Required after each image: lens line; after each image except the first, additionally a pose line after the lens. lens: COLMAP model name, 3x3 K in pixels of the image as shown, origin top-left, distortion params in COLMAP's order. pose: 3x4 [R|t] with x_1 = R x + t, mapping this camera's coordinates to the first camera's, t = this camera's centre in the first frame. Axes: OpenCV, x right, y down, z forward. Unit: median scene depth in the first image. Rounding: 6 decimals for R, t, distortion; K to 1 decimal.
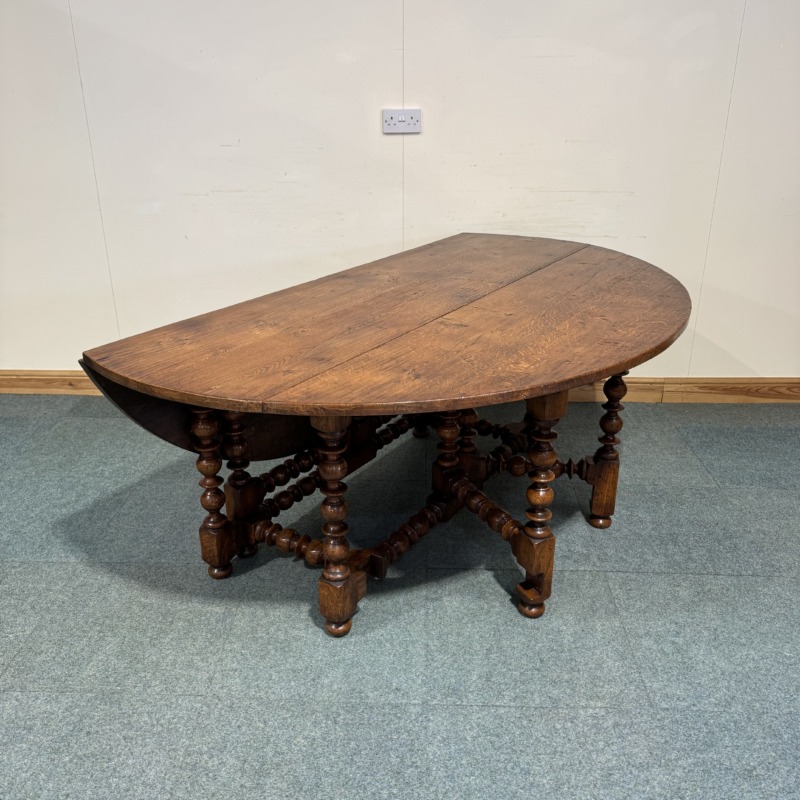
lens RADIAL K [[751.8, 0, 399.7], [0, 751.8, 392.9], [0, 0, 1]] dist [0.059092, -0.103320]
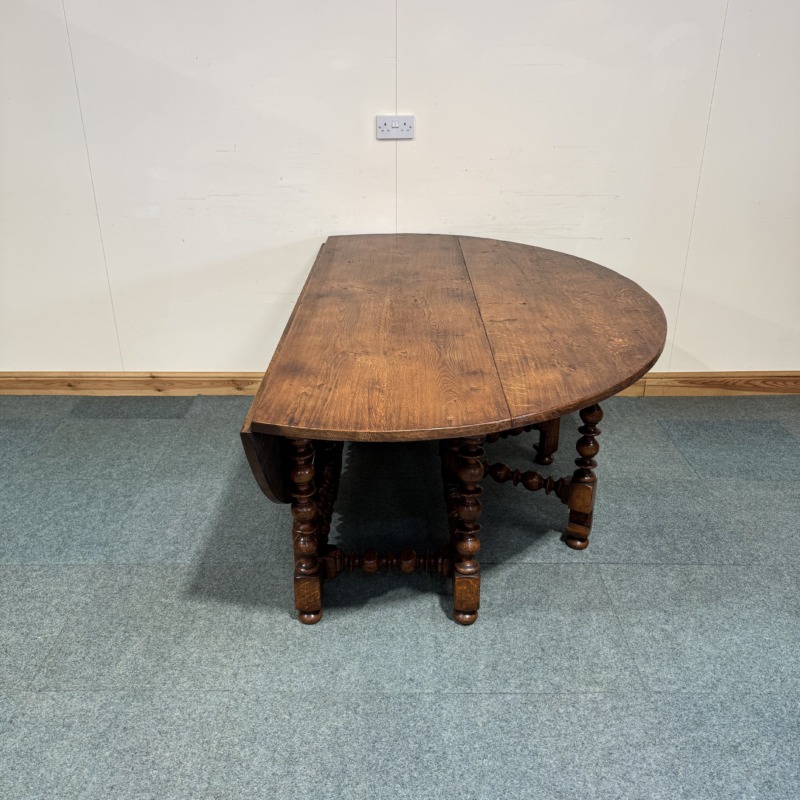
lens RADIAL K [[746.7, 0, 399.6], [0, 746.7, 400.0], [0, 0, 1]] dist [0.086399, -0.162057]
pose [[0.999343, -0.012531, 0.034013, -0.046708], [0.011291, 0.999273, 0.036412, -0.041441], [-0.034445, -0.036004, 0.998758, -0.050448]]
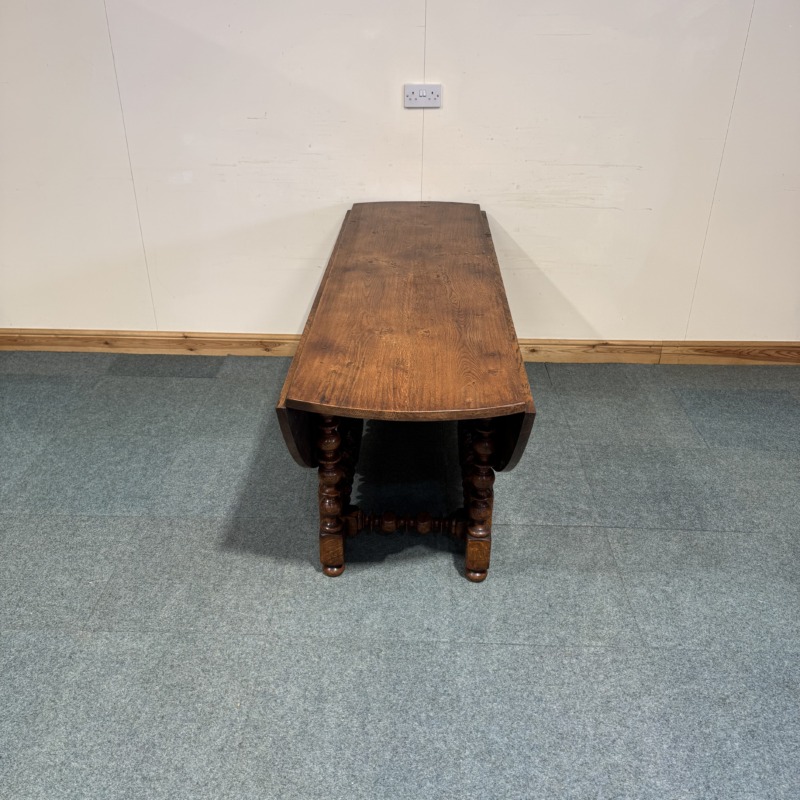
lens RADIAL K [[741.5, 0, 395.4], [0, 741.5, 404.7], [0, 0, 1]] dist [0.131291, -0.272096]
pose [[0.999973, 0.005116, 0.005301, -0.057866], [-0.005676, 0.993741, 0.111567, -0.080833], [-0.004697, -0.111594, 0.993743, -0.113539]]
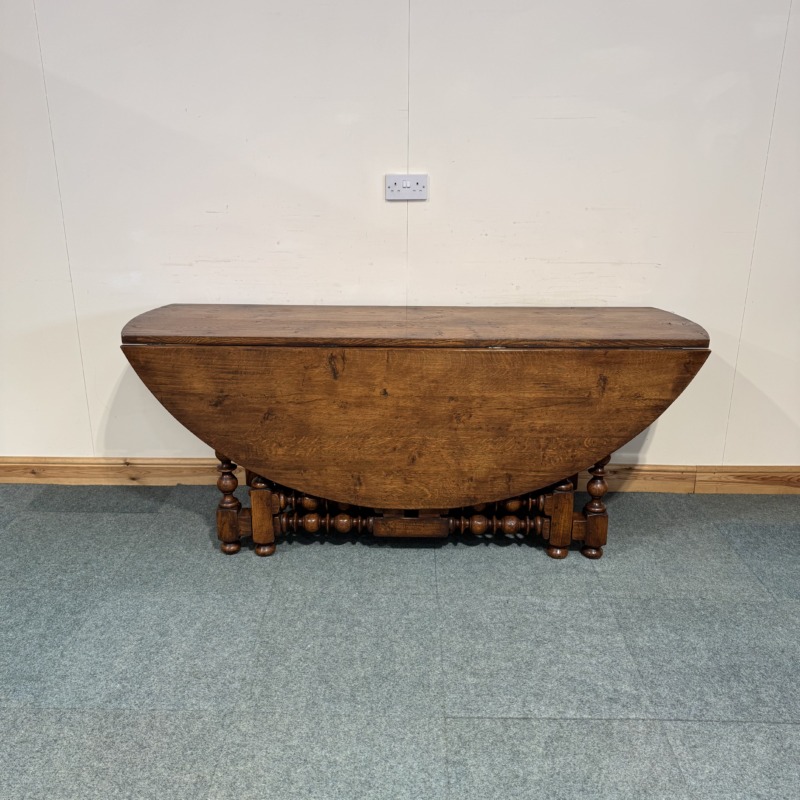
lens RADIAL K [[757.5, 0, 395.5], [0, 757.5, 384.4], [0, 0, 1]] dist [0.007082, -0.014892]
pose [[0.999929, 0.001570, 0.011835, -0.032106], [-0.000505, 0.995992, -0.089446, -0.061528], [-0.011928, 0.089434, 0.995921, 0.168309]]
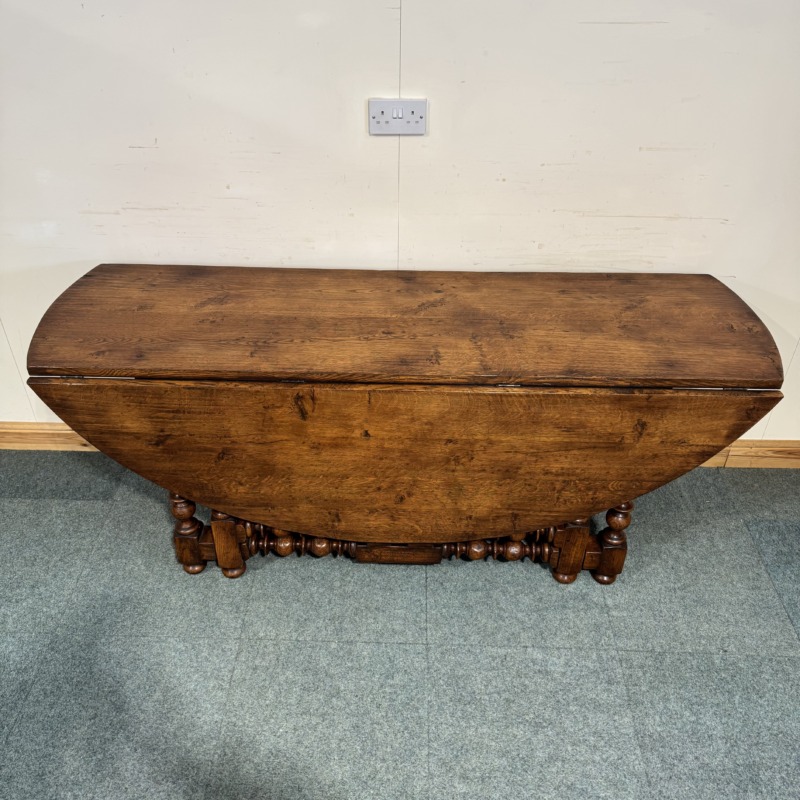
lens RADIAL K [[758.3, 0, 396.8], [0, 758.3, 401.4], [0, 0, 1]] dist [0.005576, -0.009391]
pose [[0.999934, 0.003845, 0.010808, -0.006489], [-0.006467, 0.967116, 0.254255, -0.439844], [-0.009475, -0.254308, 0.967077, 0.444725]]
